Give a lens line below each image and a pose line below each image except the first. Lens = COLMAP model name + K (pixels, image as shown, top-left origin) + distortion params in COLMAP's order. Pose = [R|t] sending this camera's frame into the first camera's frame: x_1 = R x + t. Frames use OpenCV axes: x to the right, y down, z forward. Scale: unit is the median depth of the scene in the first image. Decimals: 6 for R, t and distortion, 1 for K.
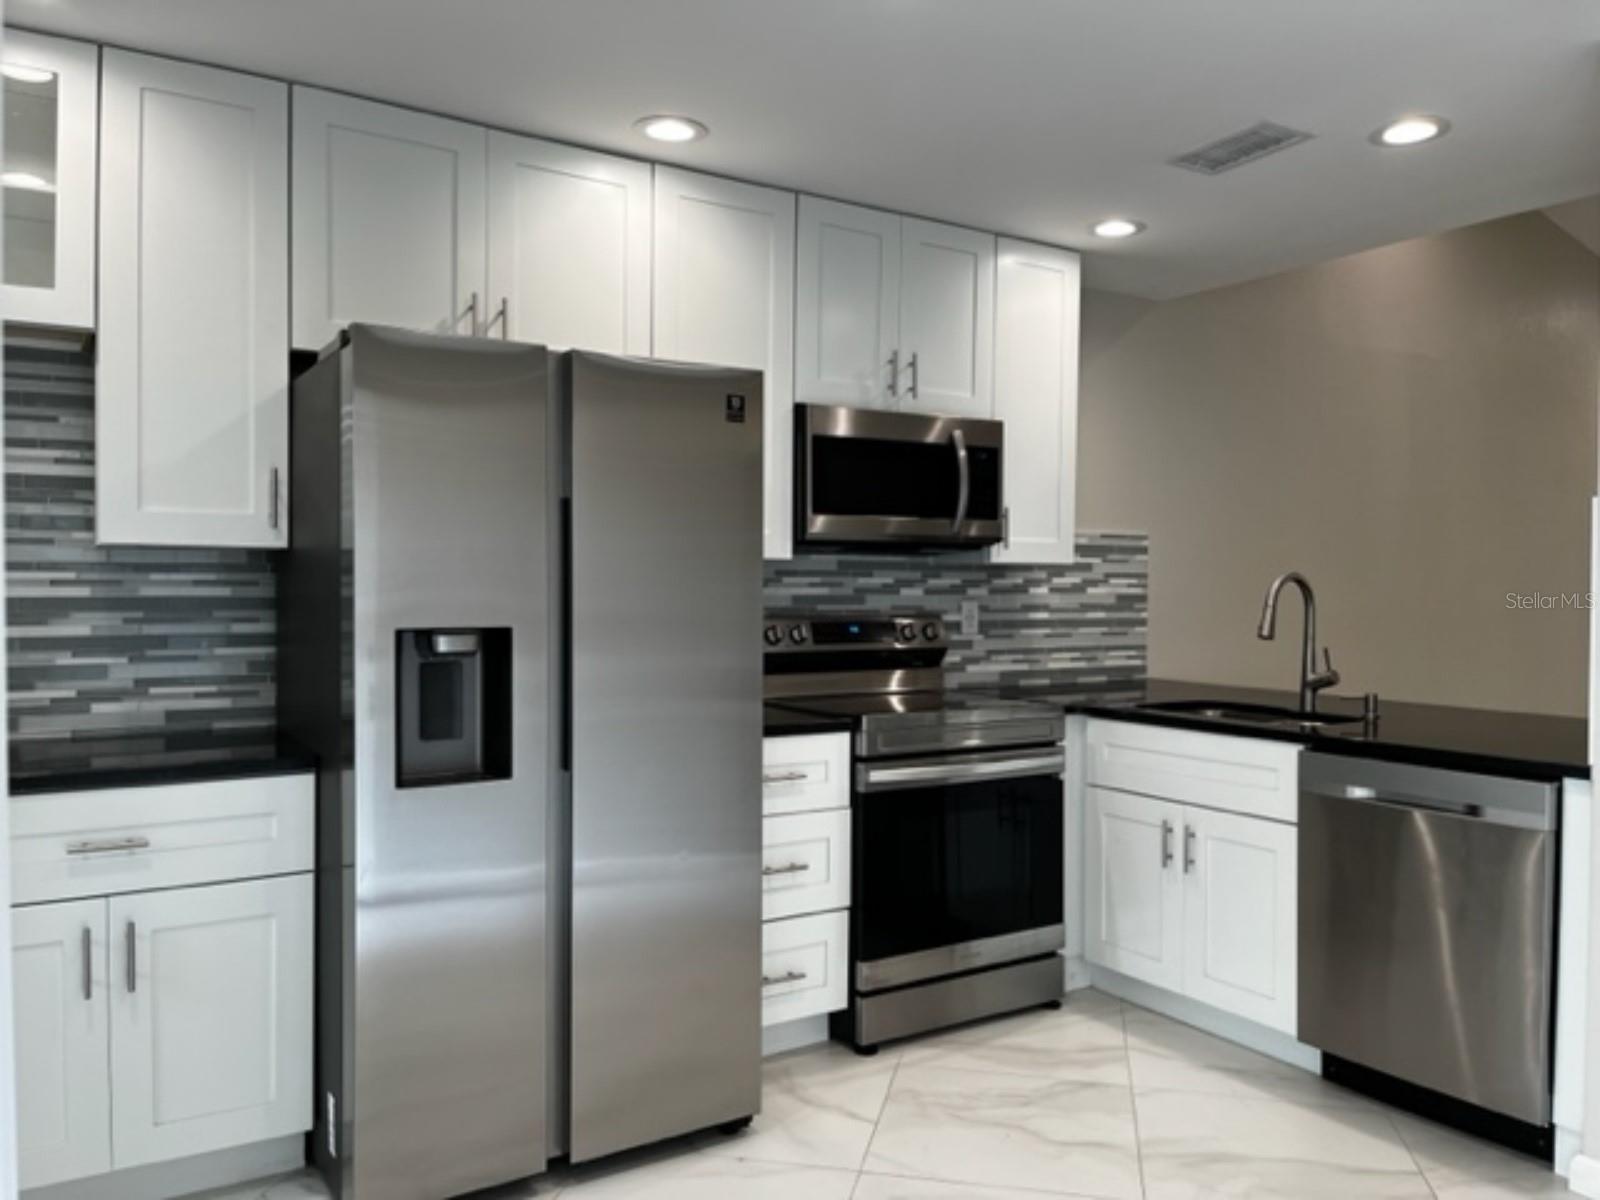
lens RADIAL K [[1211.9, 0, 803.8], [0, 1211.9, 614.5], [0, 0, 1]] dist [0.056613, -0.081152]
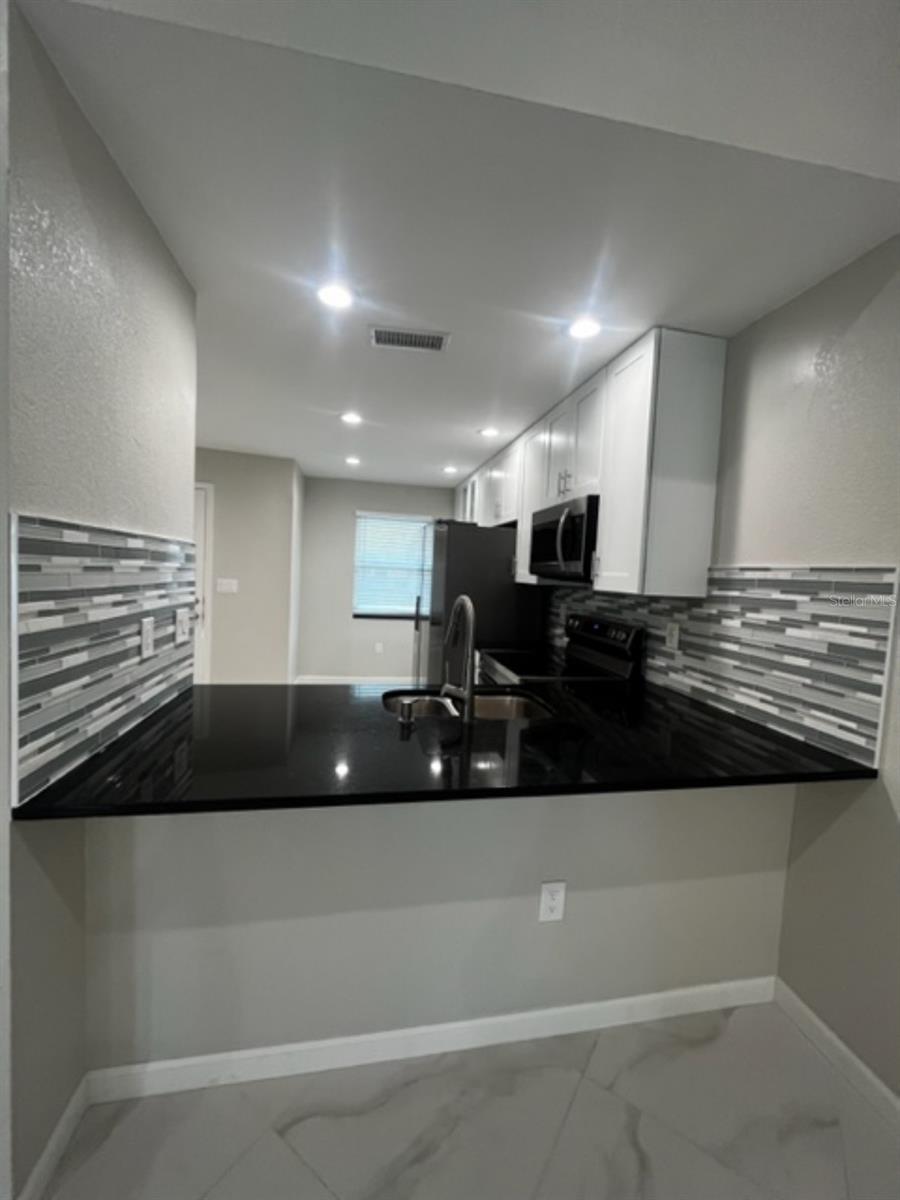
lens RADIAL K [[485.5, 0, 450.0], [0, 485.5, 600.0], [0, 0, 1]] dist [-0.001965, 0.000131]
pose [[-0.359727, 0.035801, -0.932371, 0.772885], [-0.068769, 0.995529, 0.064759, -0.057392], [0.930520, 0.087414, -0.355656, 1.057912]]
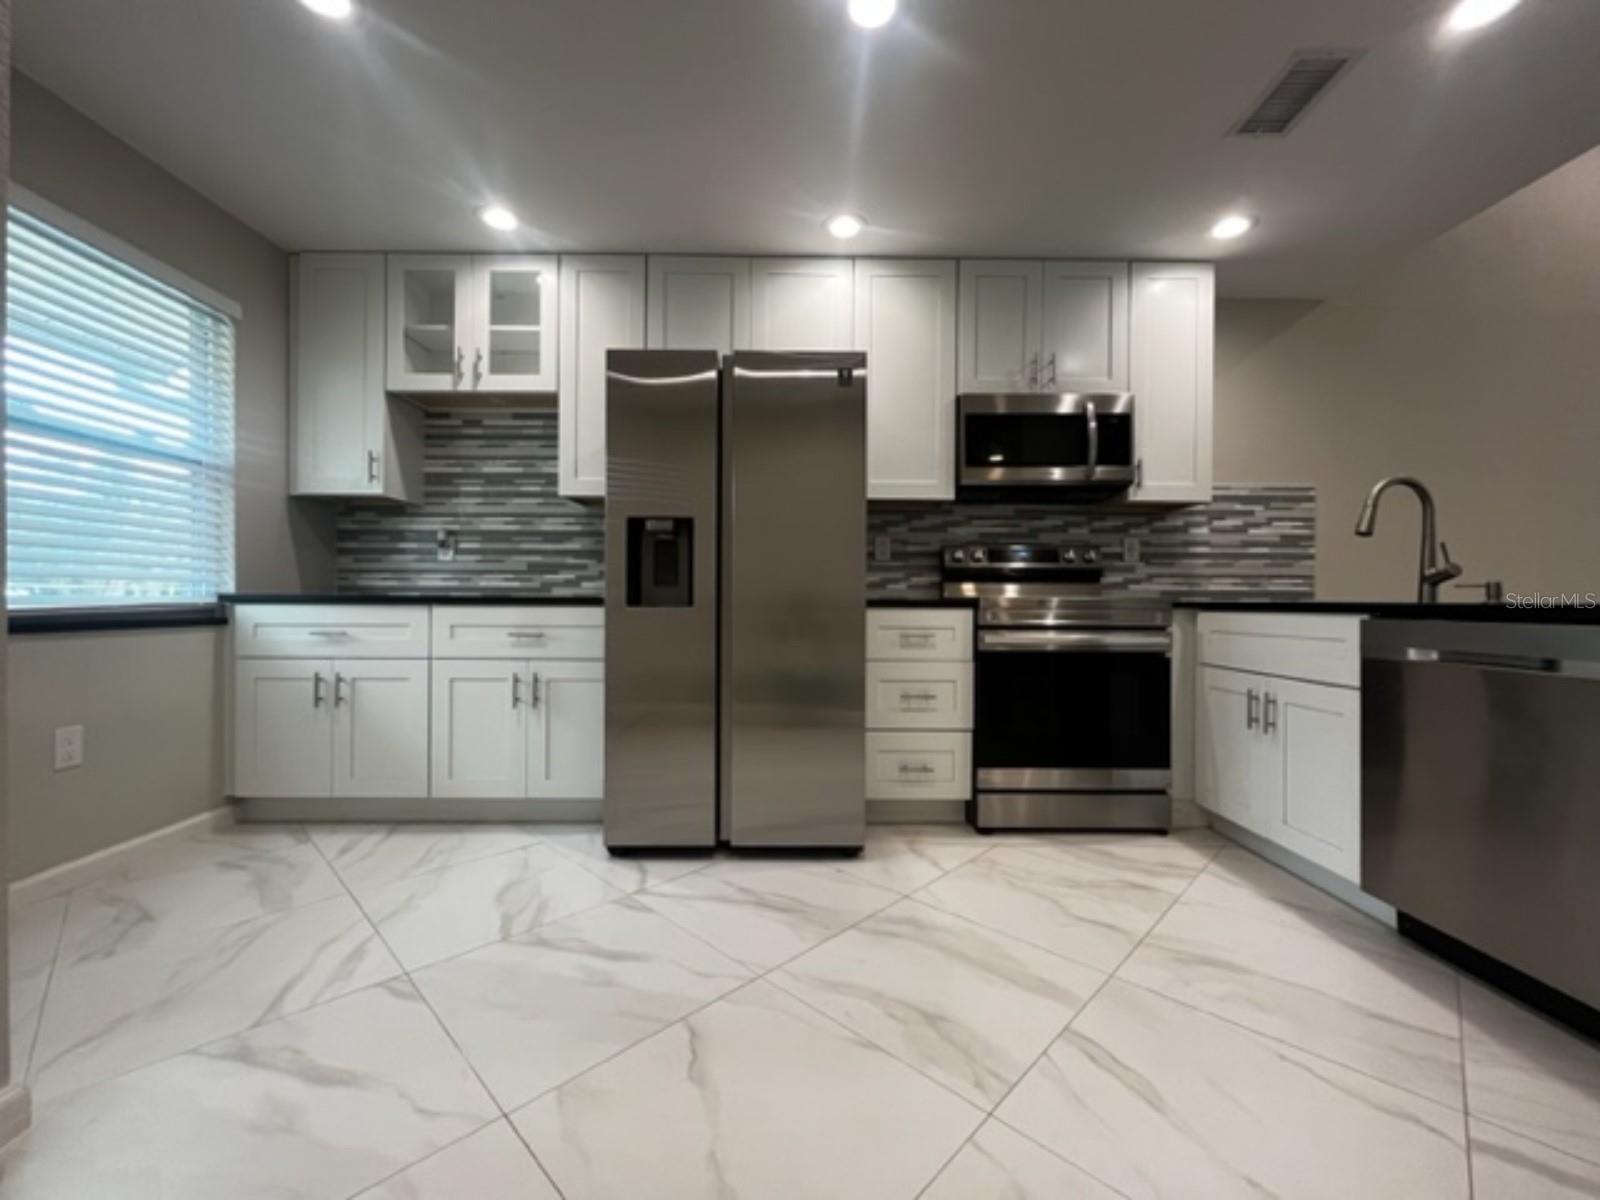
lens RADIAL K [[647.3, 0, 800.0], [0, 647.3, 600.0], [0, 0, 1]] dist [-0.001965, 0.000131]
pose [[0.847820, -0.000778, -0.530283, 0.228158], [-0.014967, 0.999565, -0.025395, 0.092066], [0.530073, 0.029467, 0.847440, 0.199659]]
